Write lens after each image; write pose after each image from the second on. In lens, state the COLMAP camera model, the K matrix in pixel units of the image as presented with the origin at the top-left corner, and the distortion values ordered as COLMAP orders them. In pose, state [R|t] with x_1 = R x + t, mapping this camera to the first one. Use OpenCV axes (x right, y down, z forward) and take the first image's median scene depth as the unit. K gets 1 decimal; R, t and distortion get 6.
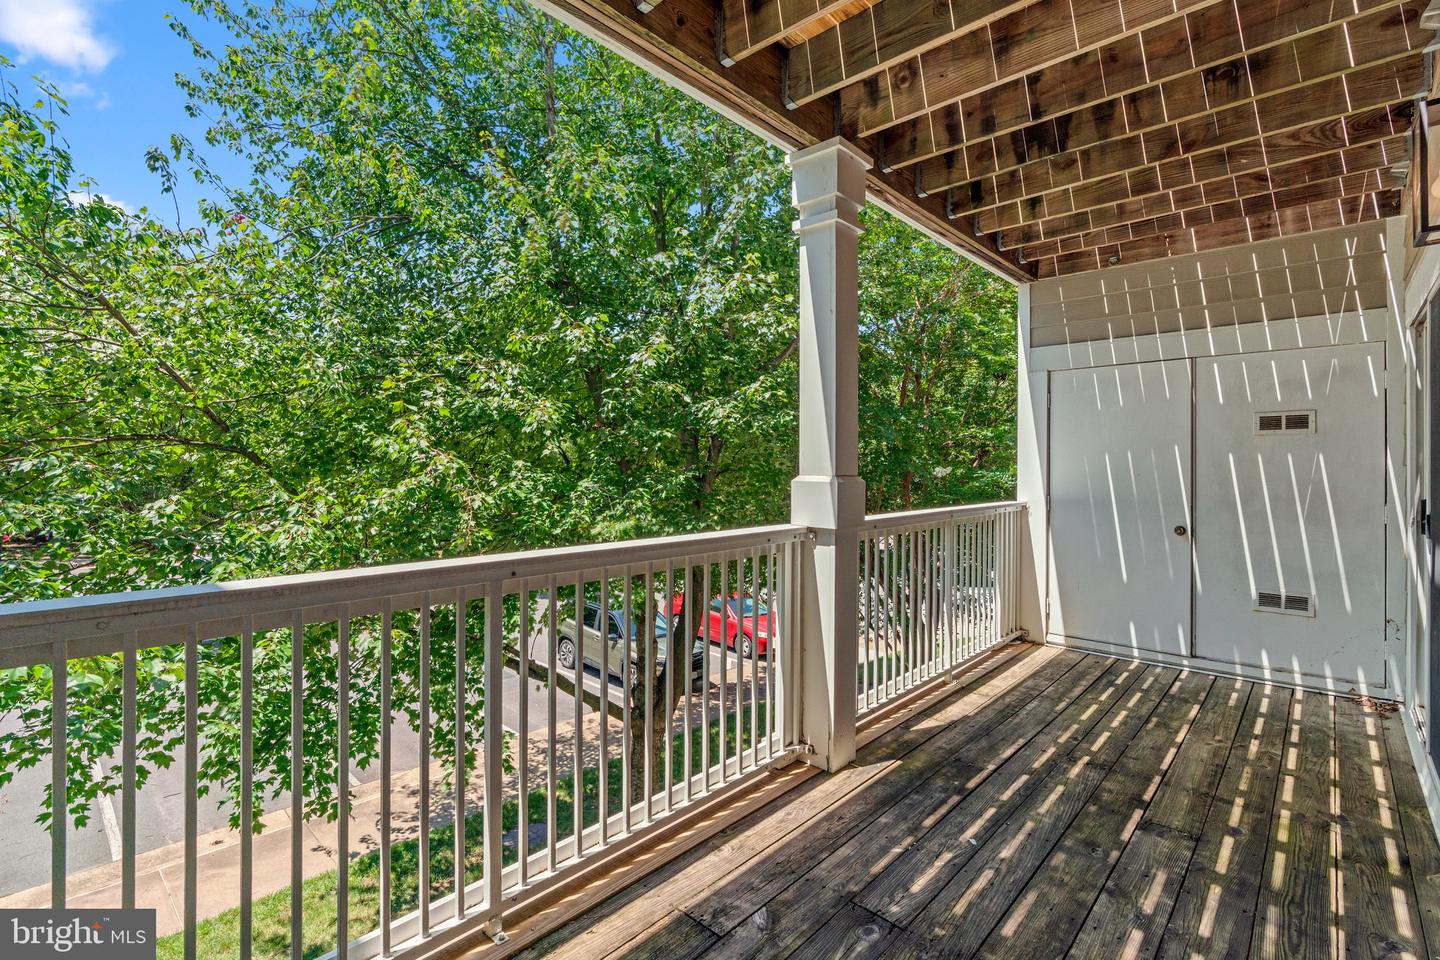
lens RADIAL K [[664.9, 0, 718.2], [0, 664.9, 469.4], [0, 0, 1]] dist [-0.012117, 0.006538]
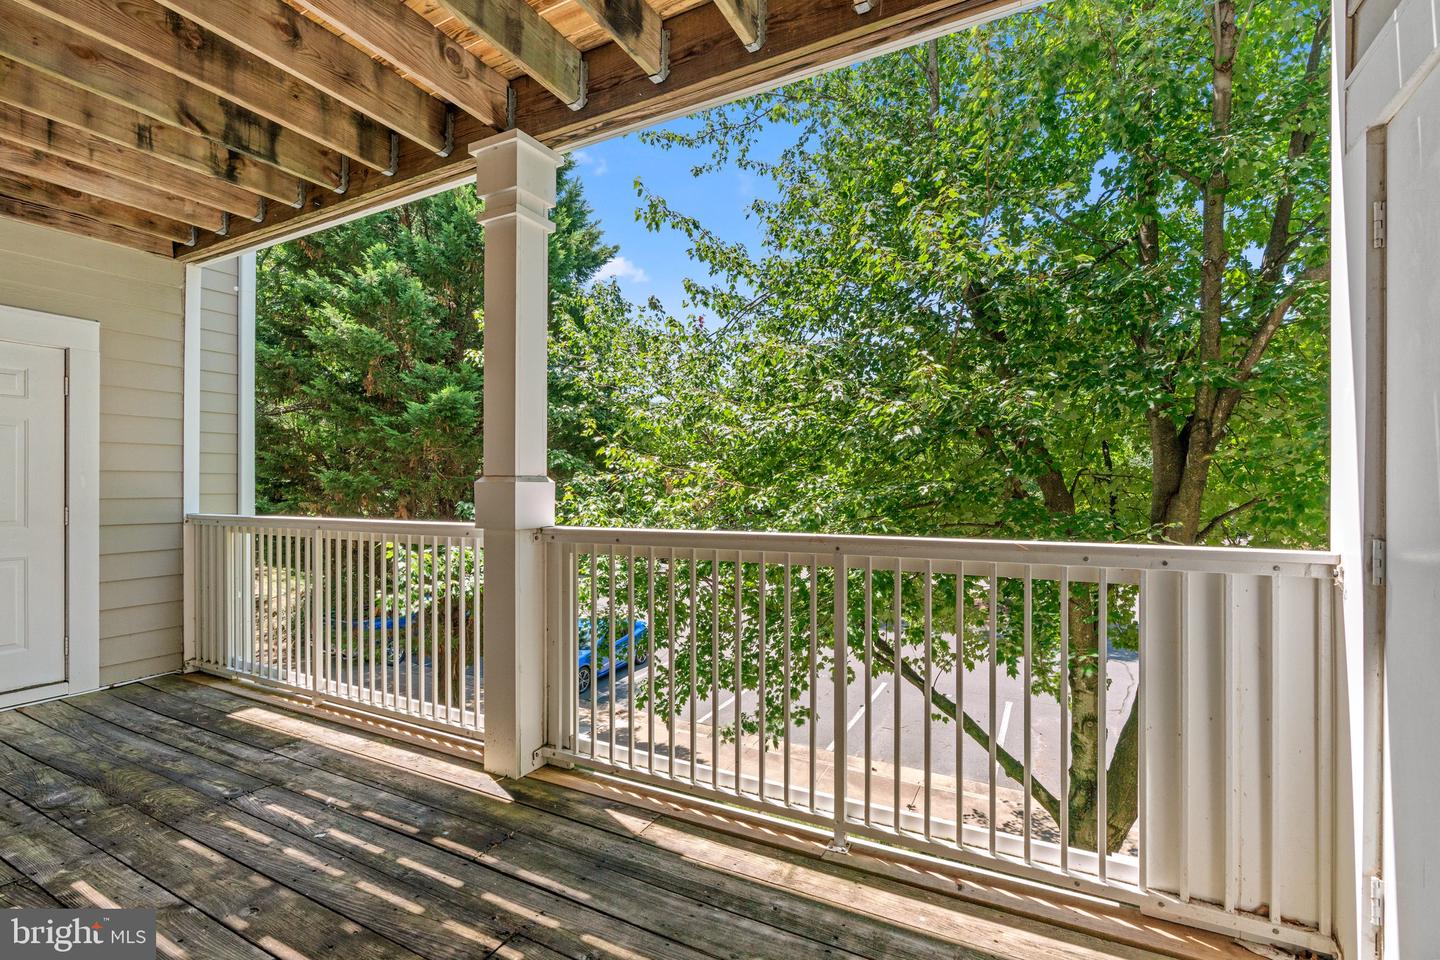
lens RADIAL K [[664.9, 0, 714.6], [0, 664.9, 488.7], [0, 0, 1]] dist [-0.012117, 0.006538]
pose [[0.241766, -0.012143, -0.970259, 1.192606], [-0.005301, 0.999890, -0.013834, 0.046082], [0.970320, 0.008488, 0.241675, 1.062180]]
